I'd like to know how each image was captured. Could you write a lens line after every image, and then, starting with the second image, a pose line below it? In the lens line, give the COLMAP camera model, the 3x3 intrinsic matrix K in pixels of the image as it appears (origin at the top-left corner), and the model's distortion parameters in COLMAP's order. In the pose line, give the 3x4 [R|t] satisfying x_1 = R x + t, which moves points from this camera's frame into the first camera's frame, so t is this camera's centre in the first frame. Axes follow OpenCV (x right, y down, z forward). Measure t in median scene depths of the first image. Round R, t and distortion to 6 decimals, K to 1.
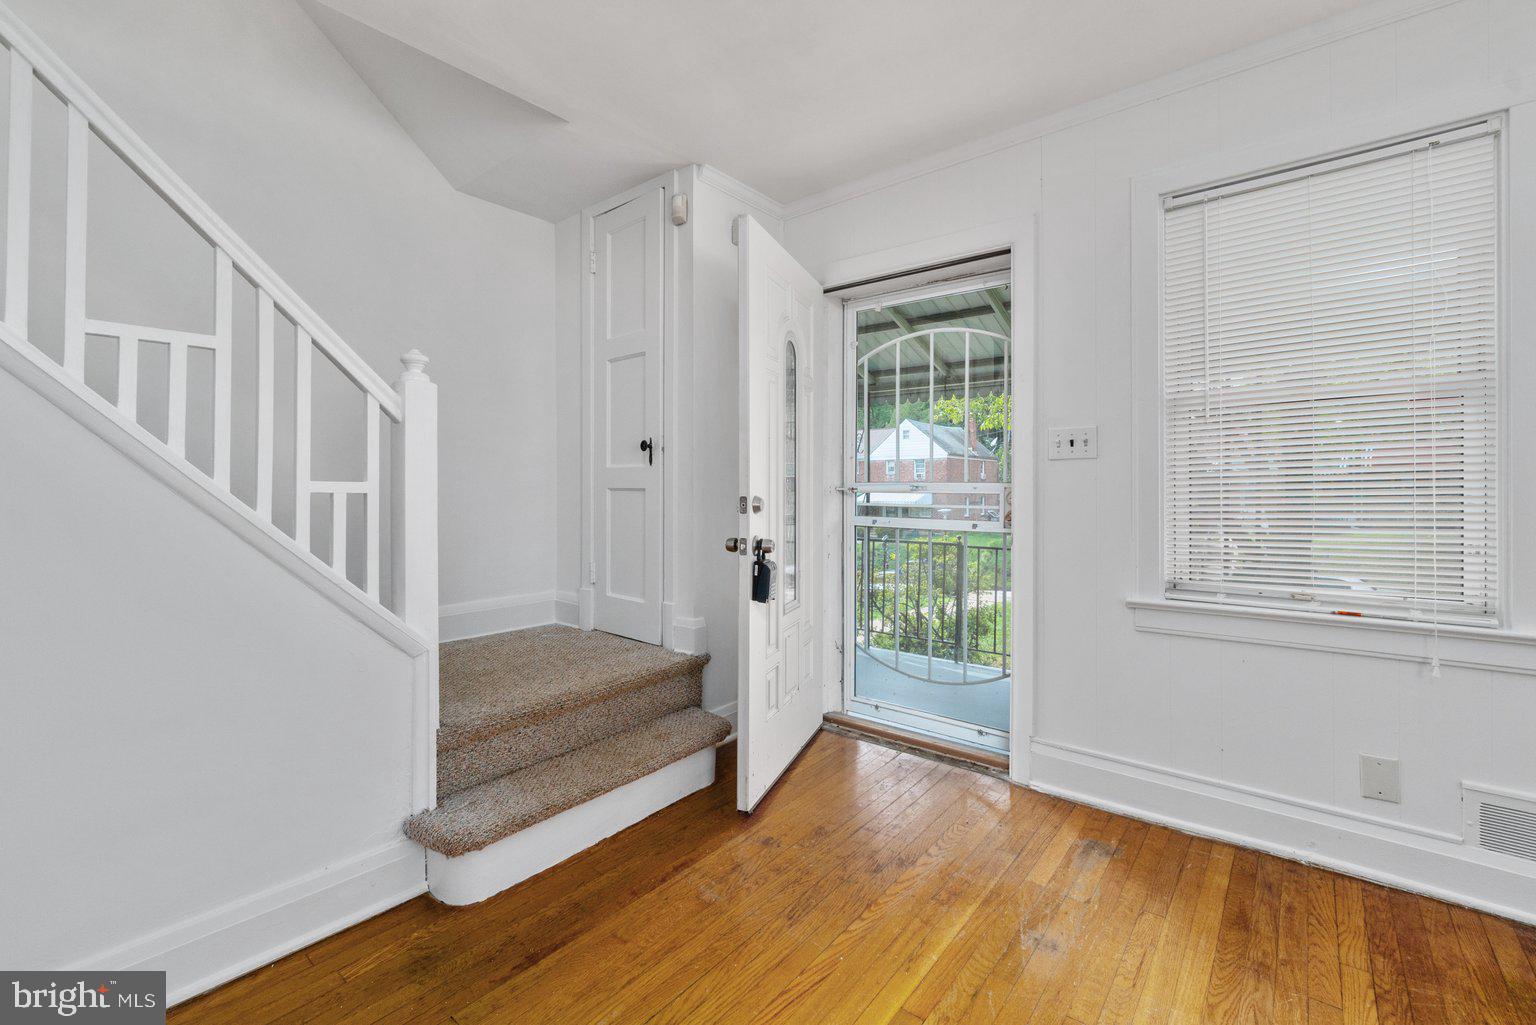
lens RADIAL K [[665.5, 0, 763.0], [0, 665.5, 486.1], [0, 0, 1]] dist [-0.004188, 0.000323]
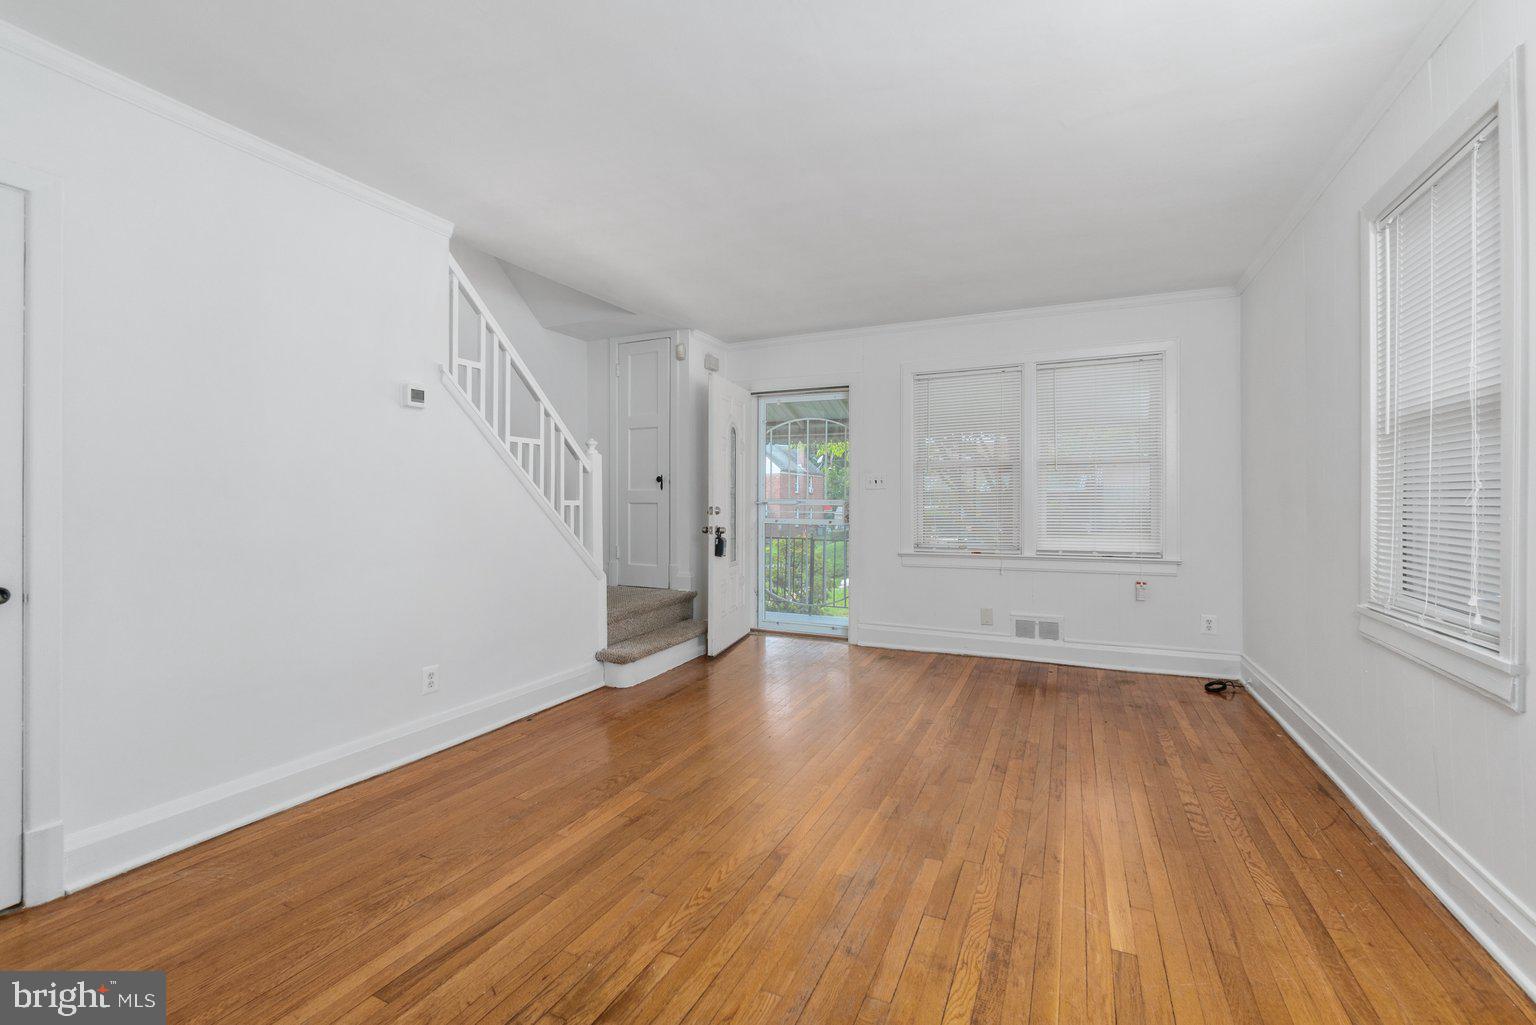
lens RADIAL K [[665.5, 0, 756.8], [0, 665.5, 515.1], [0, 0, 1]] dist [-0.004188, 0.000323]
pose [[0.970209, -0.006601, 0.242181, -0.442945], [0.000476, 0.999679, 0.025340, -0.011037], [-0.242271, -0.024469, 0.969900, -1.022575]]
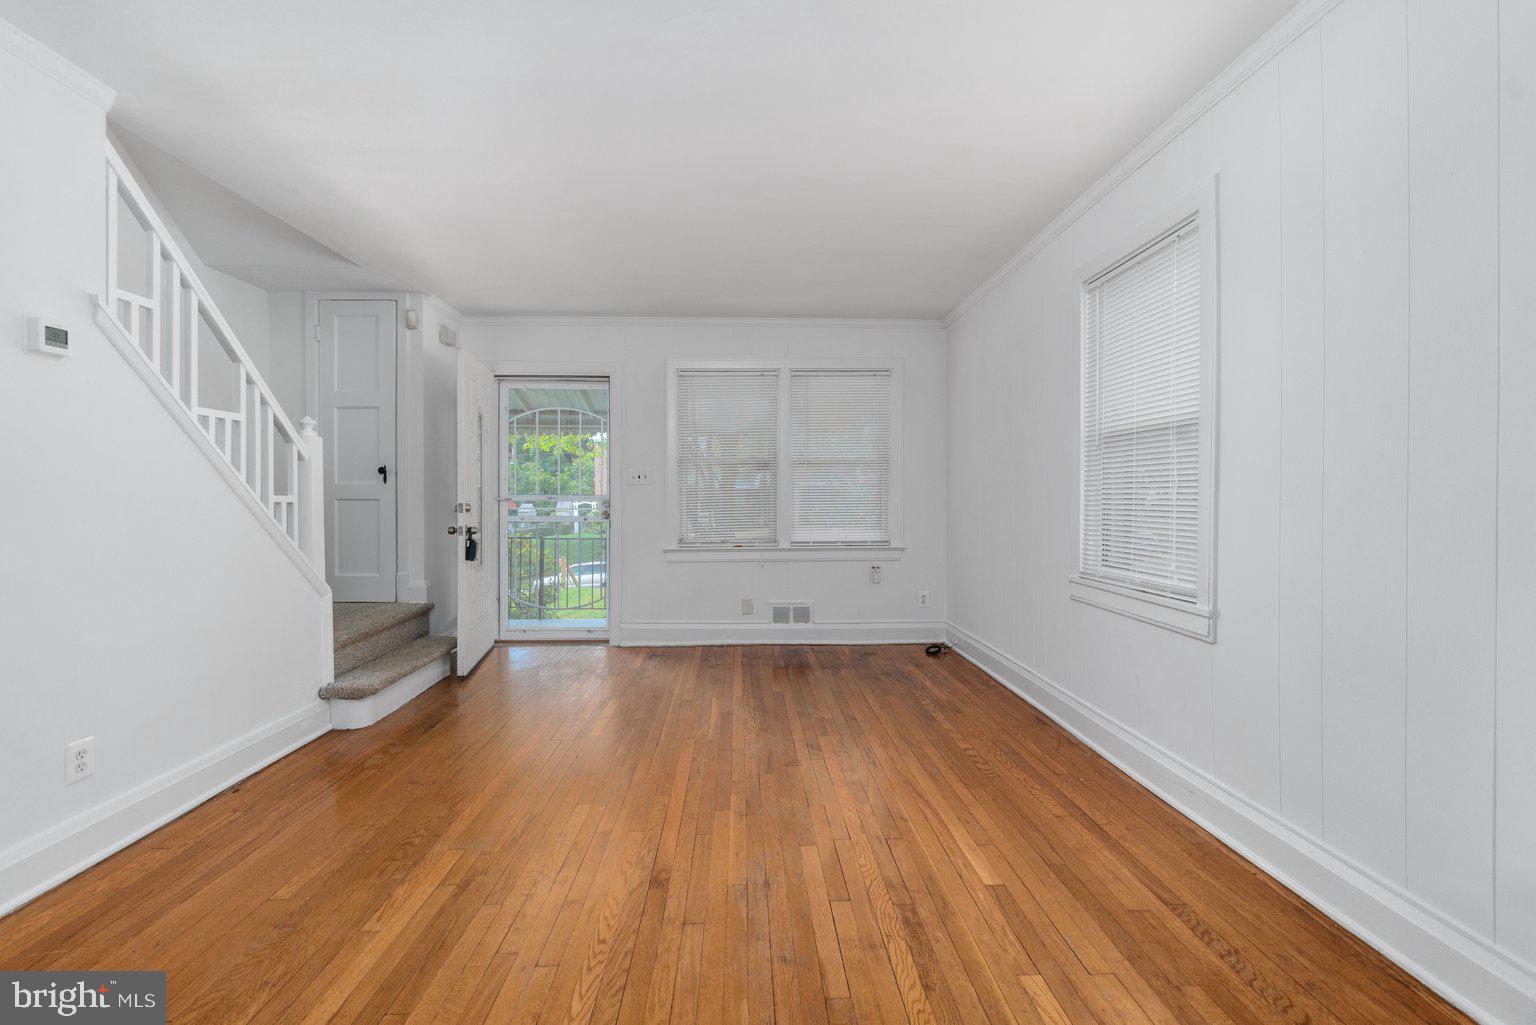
lens RADIAL K [[665.5, 0, 760.3], [0, 665.5, 511.6], [0, 0, 1]] dist [-0.004188, 0.000323]
pose [[0.751608, -0.015759, 0.659422, -0.649908], [-0.000969, 0.999687, 0.024995, -0.007277], [-0.659610, -0.019425, 0.751357, -0.854153]]
